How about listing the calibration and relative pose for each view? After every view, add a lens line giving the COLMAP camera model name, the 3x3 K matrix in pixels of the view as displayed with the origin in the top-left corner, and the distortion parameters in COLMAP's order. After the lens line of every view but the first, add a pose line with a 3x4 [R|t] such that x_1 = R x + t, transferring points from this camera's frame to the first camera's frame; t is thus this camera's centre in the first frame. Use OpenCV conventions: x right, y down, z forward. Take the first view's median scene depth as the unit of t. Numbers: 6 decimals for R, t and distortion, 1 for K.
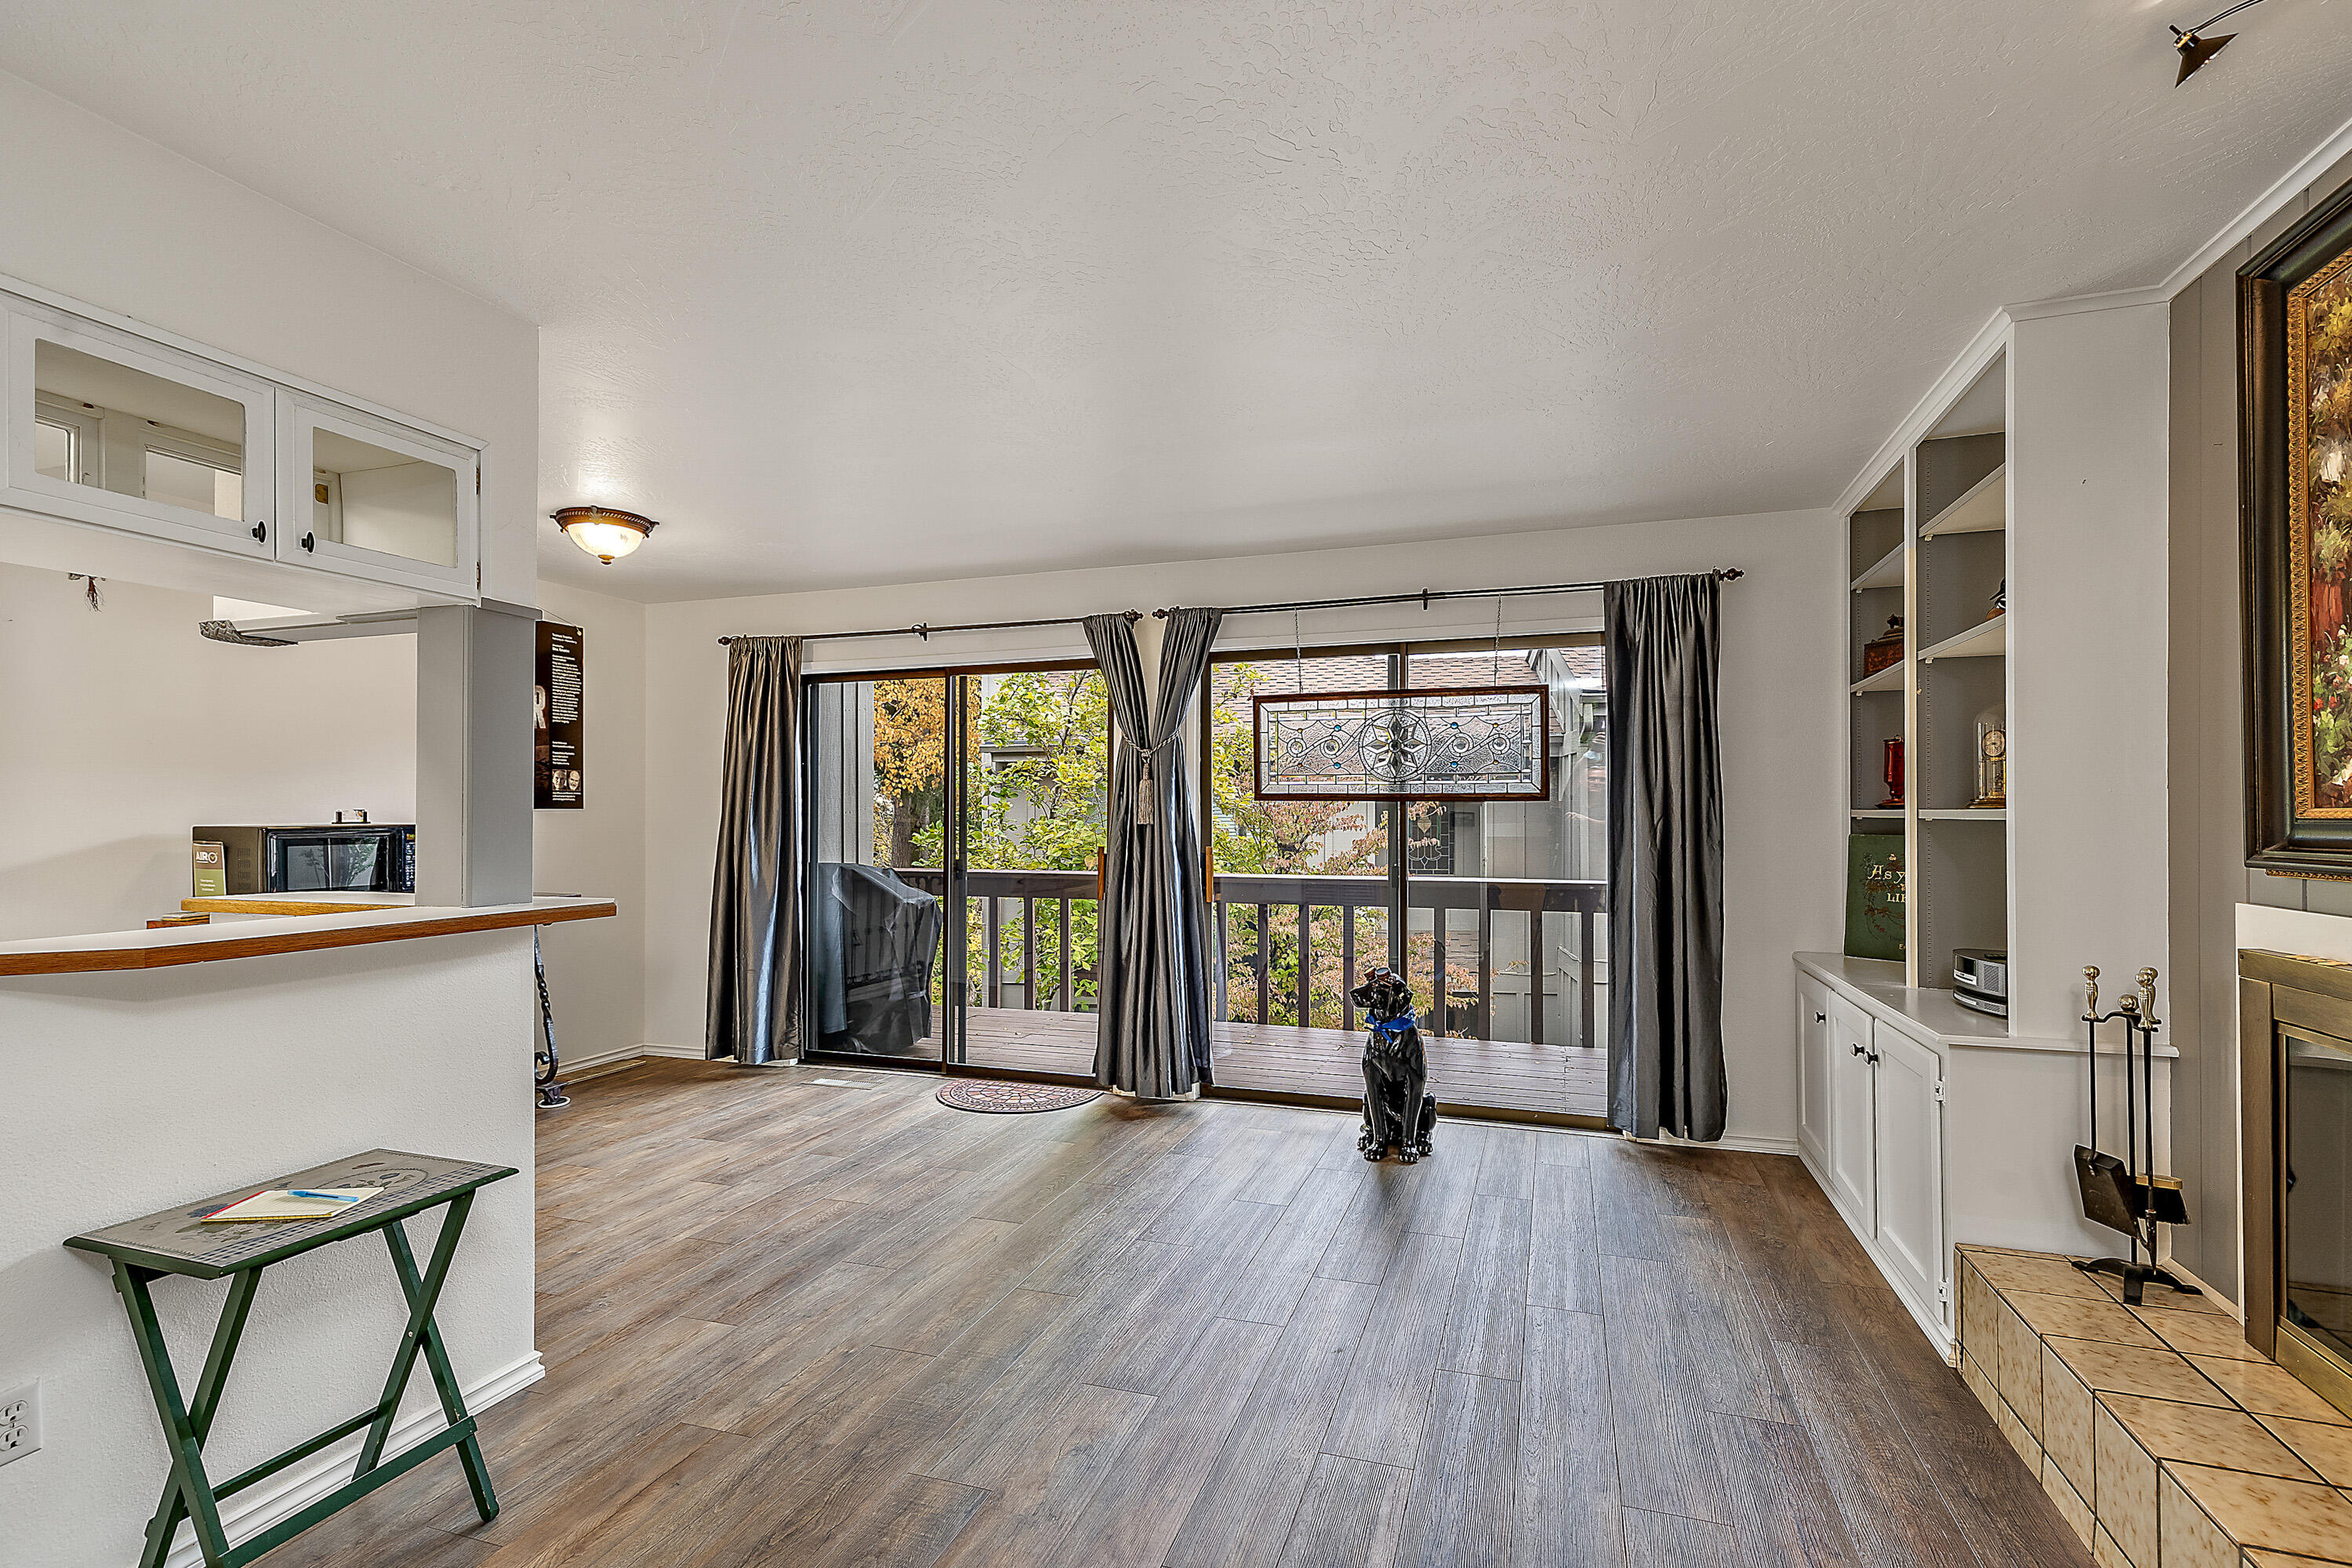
lens RADIAL K [[1082.4, 0, 1179.0], [0, 1082.4, 812.5], [0, 0, 1]] dist [-0.000361, -0.000205]
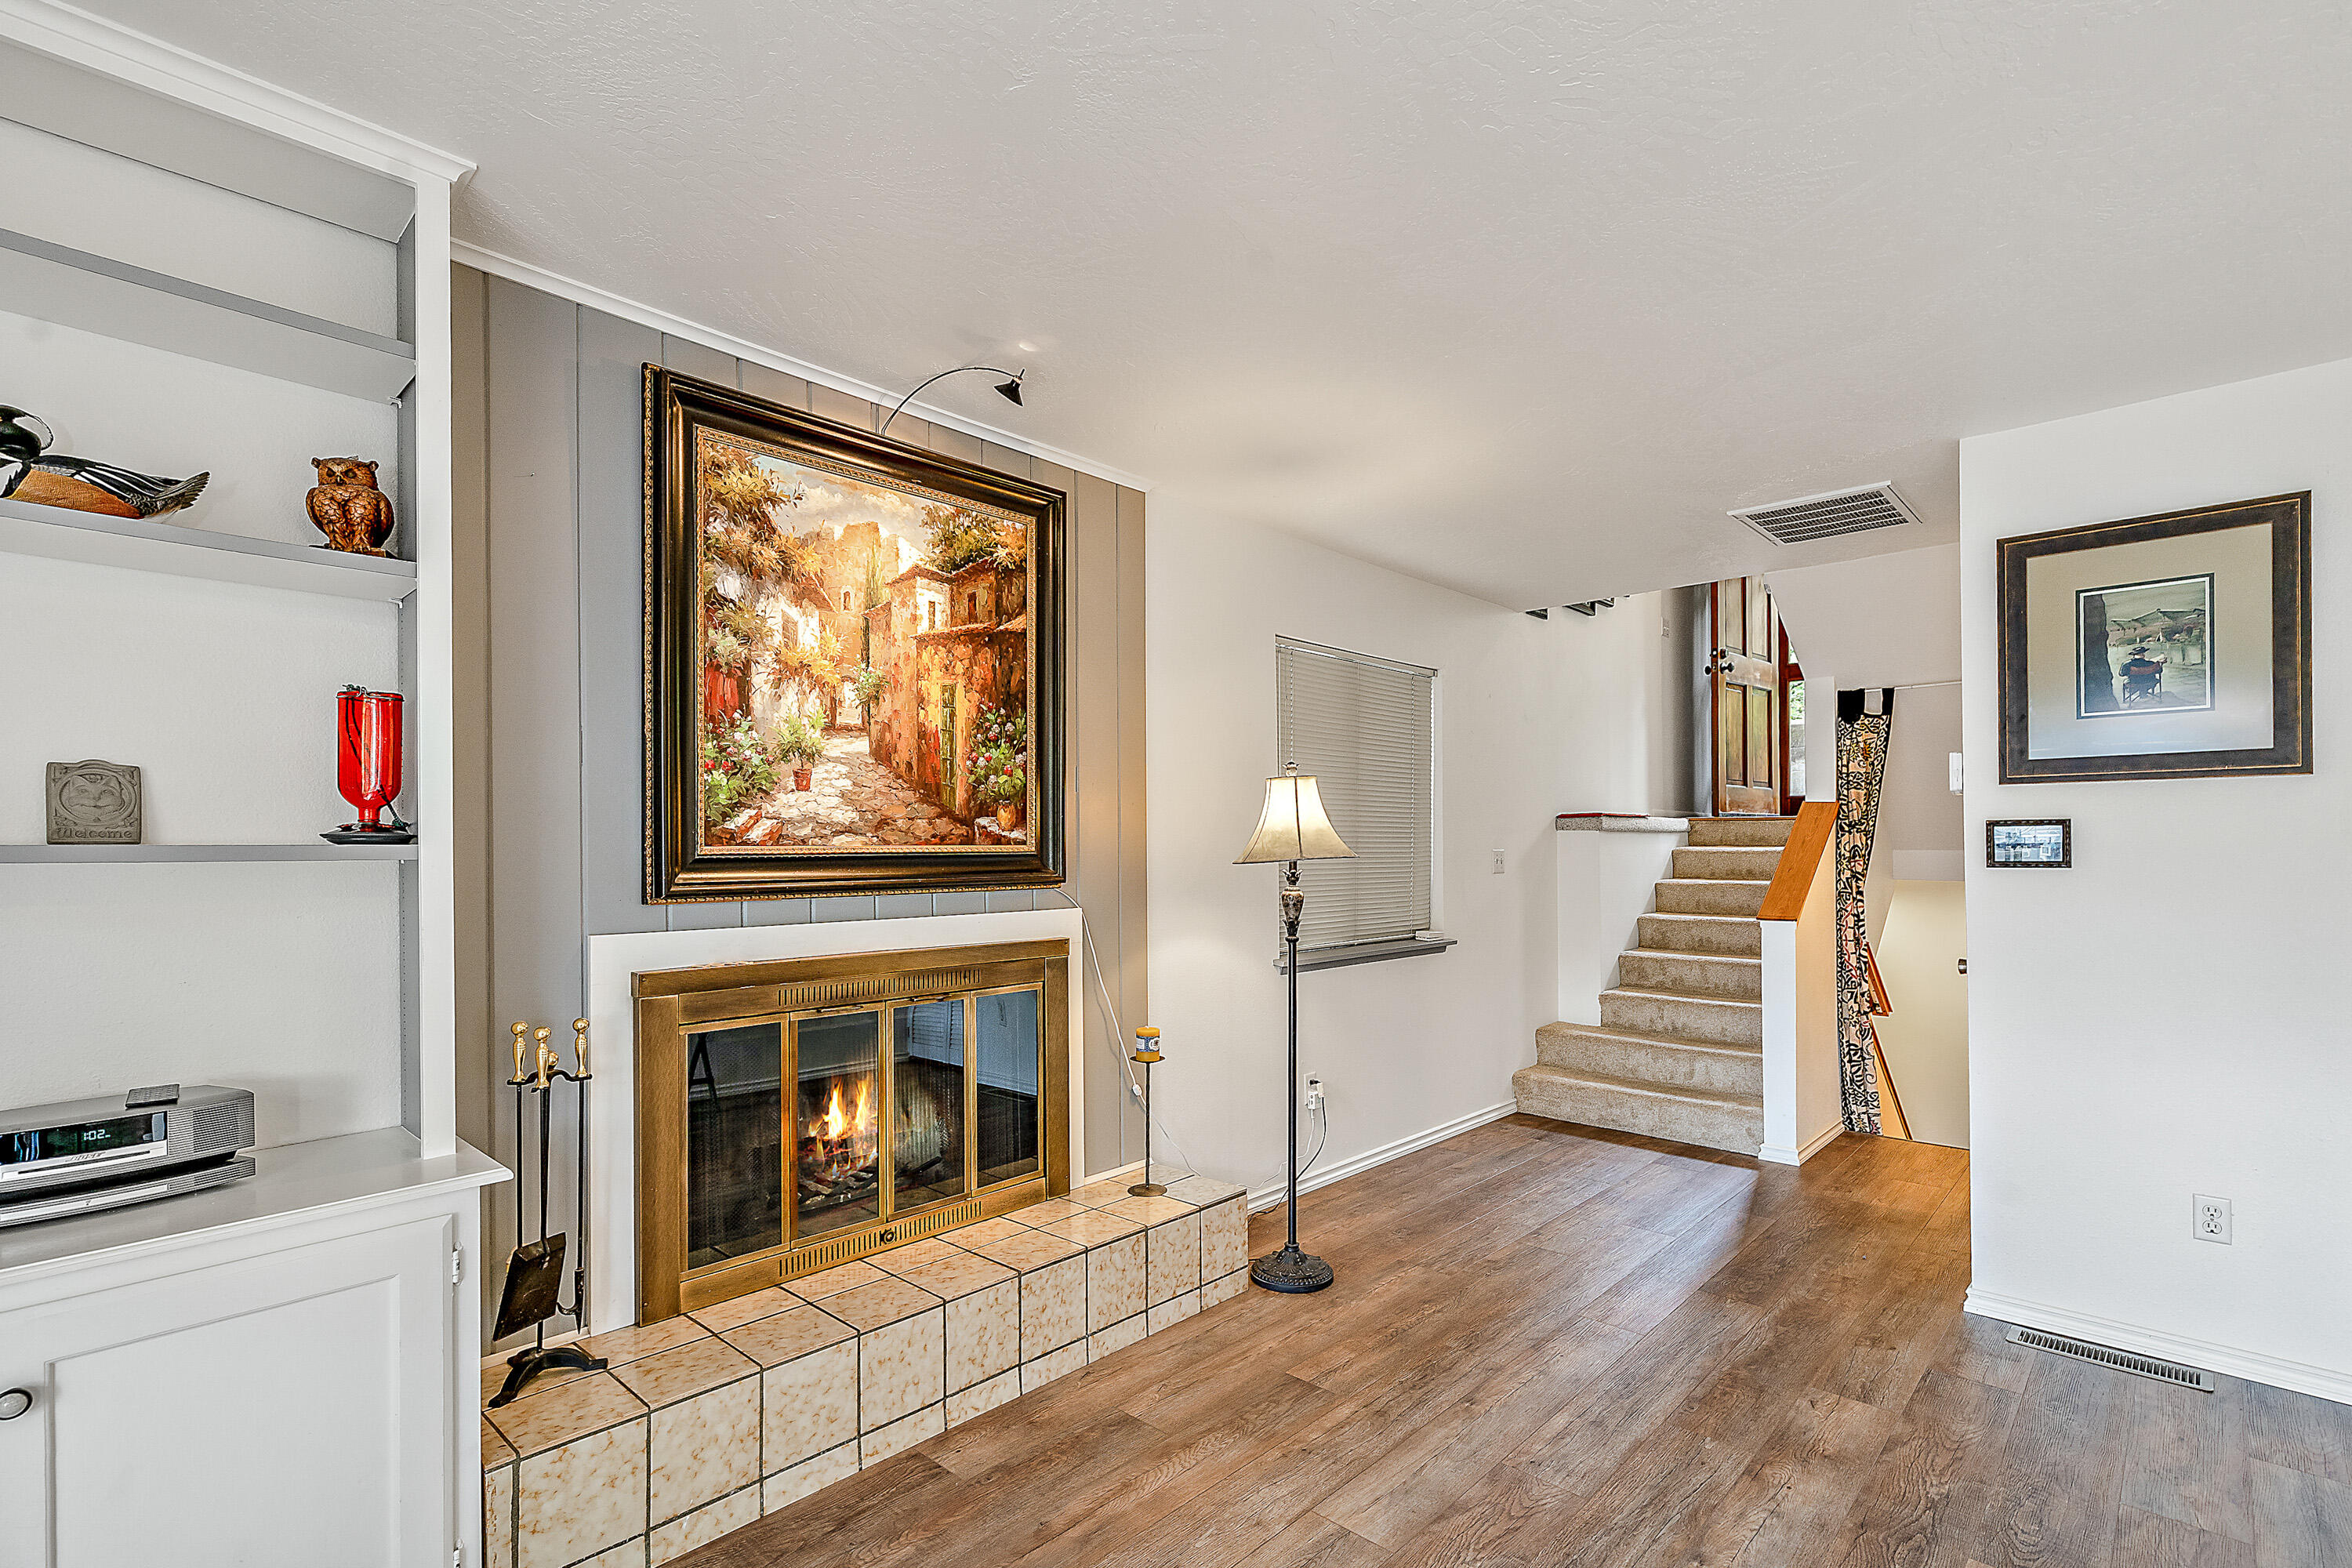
lens RADIAL K [[1084.3, 0, 1181.0], [0, 1084.3, 843.8], [0, 0, 1]] dist [0.001871, -0.000323]
pose [[-0.914063, 0.008178, 0.405490, 0.028537], [0.005689, 0.999957, -0.007341, 0.005183], [-0.405533, -0.004403, -0.914070, 1.832783]]
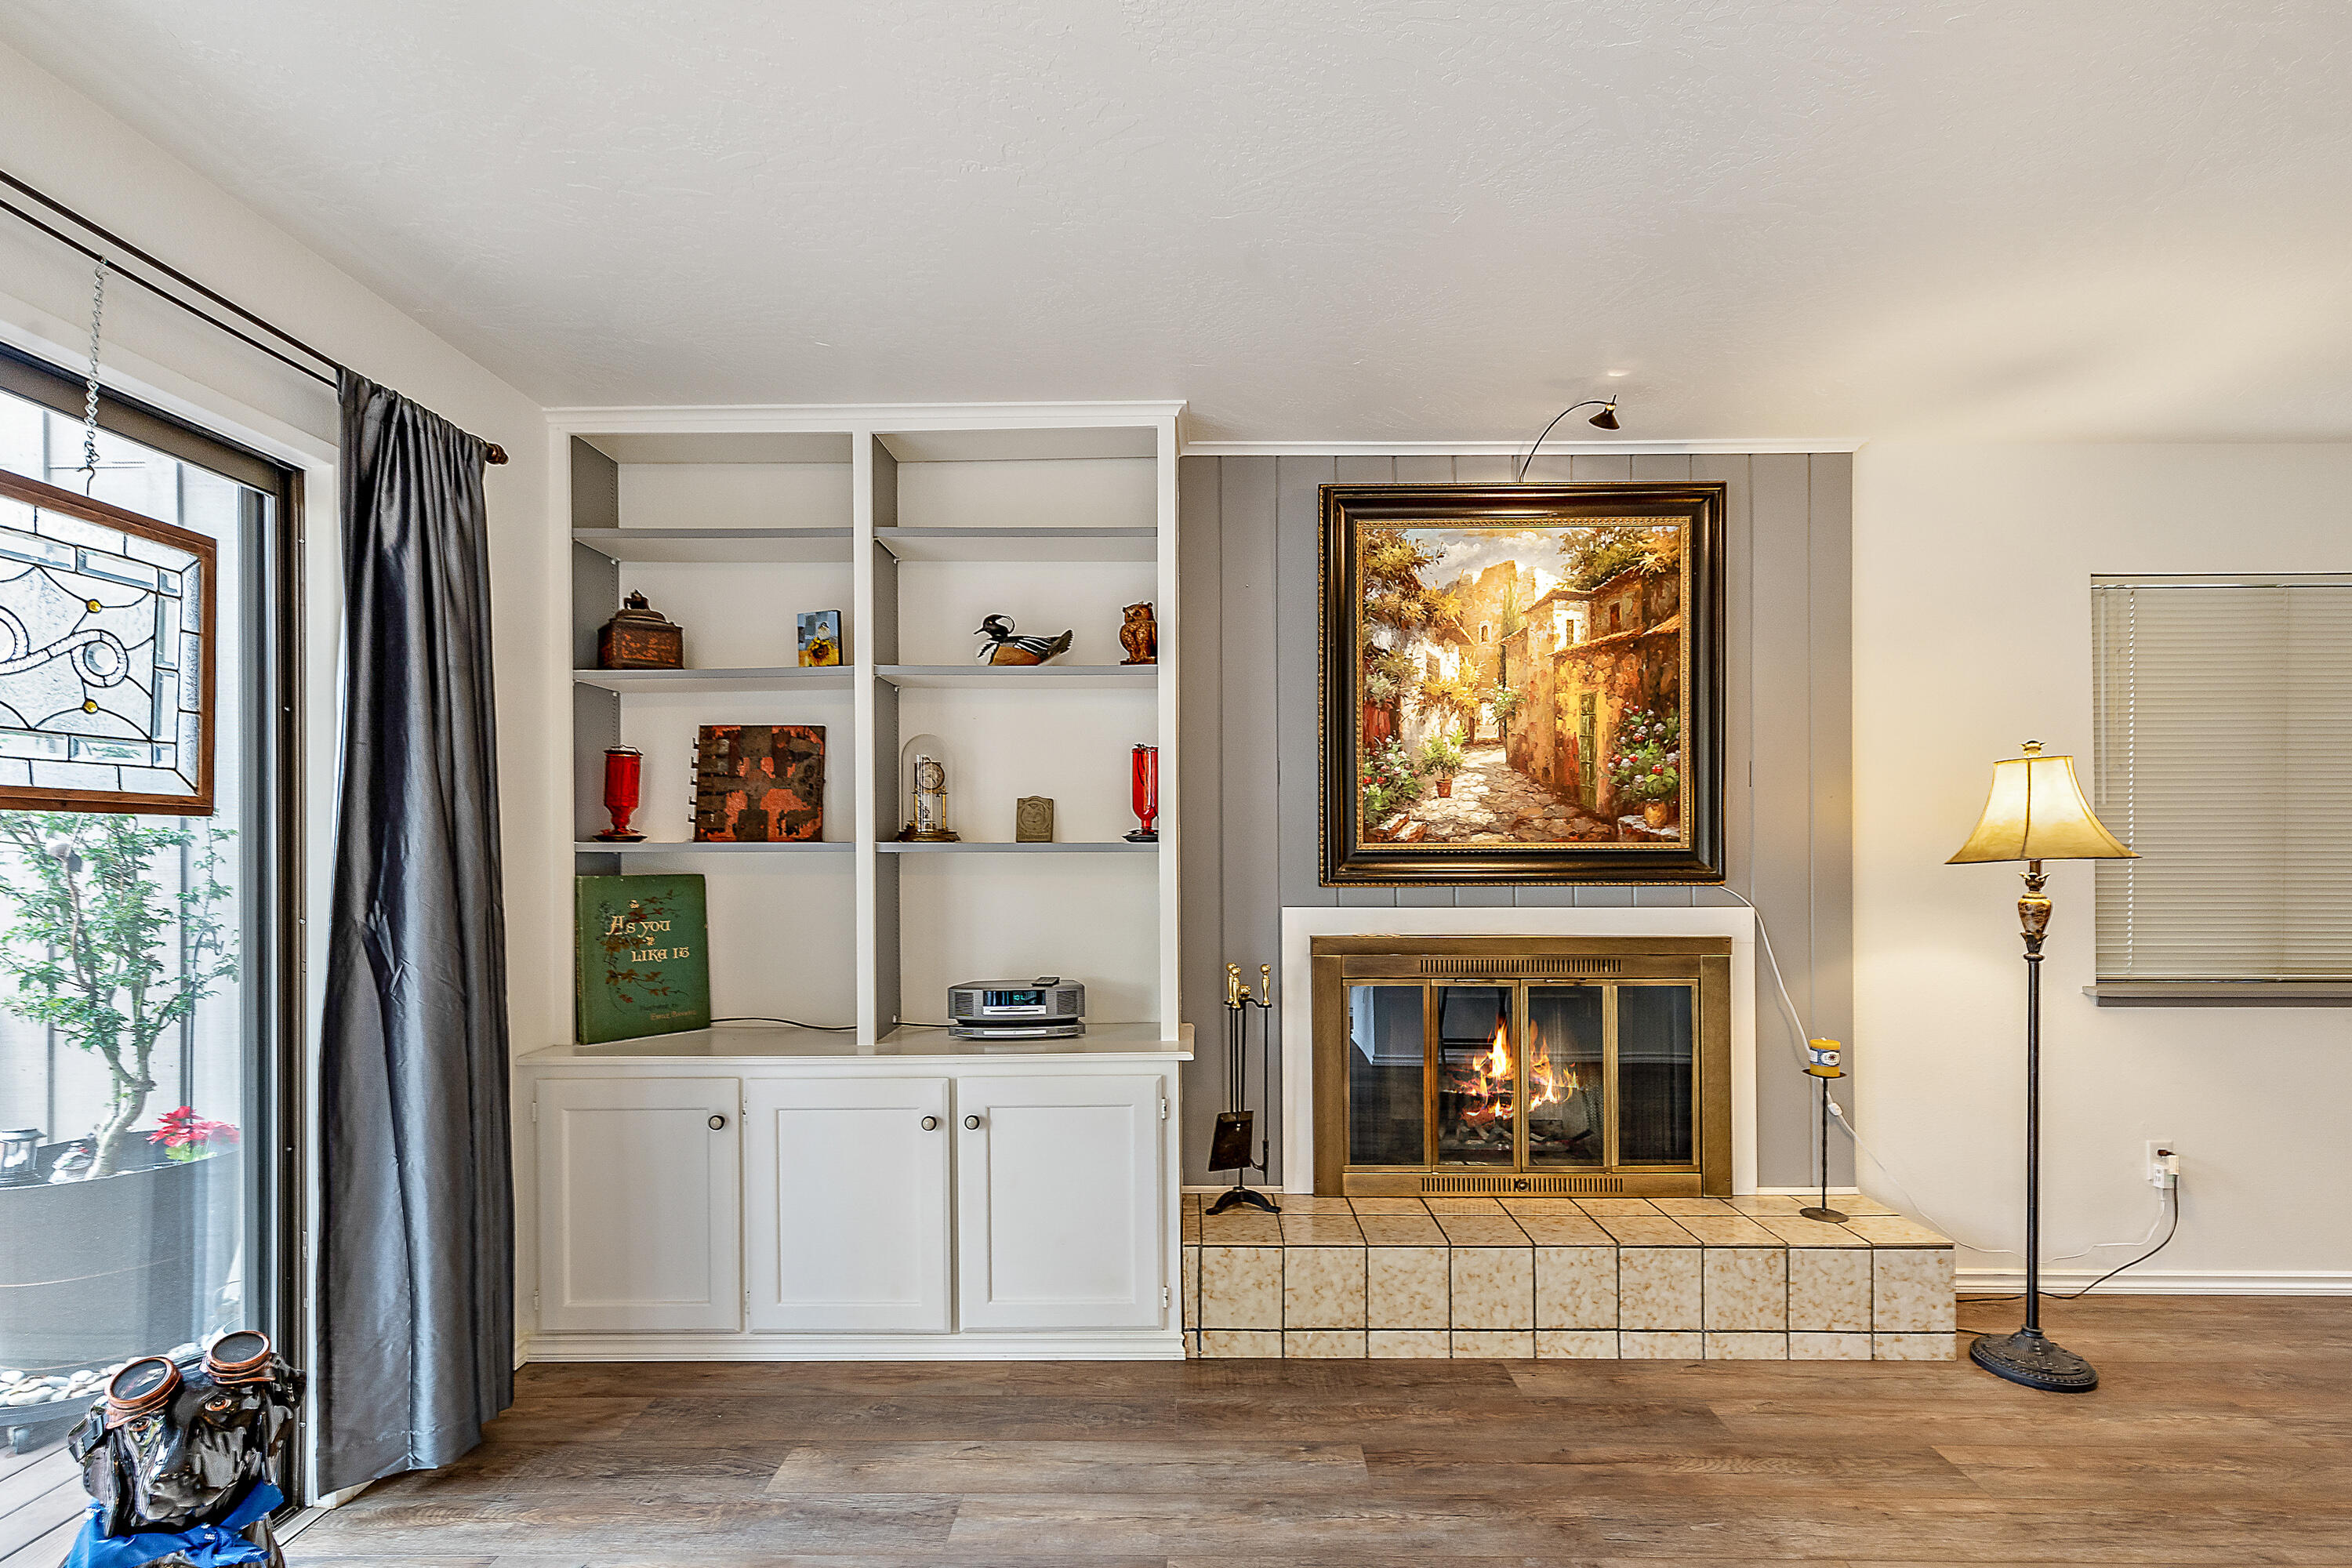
lens RADIAL K [[1084.3, 0, 1181.0], [0, 1084.3, 843.8], [0, 0, 1]] dist [0.001871, -0.000323]
pose [[-0.320400, 0.004137, 0.947273, -0.393043], [0.000582, 0.999991, -0.004170, 0.003131], [-0.947282, -0.000784, -0.320399, 1.696331]]
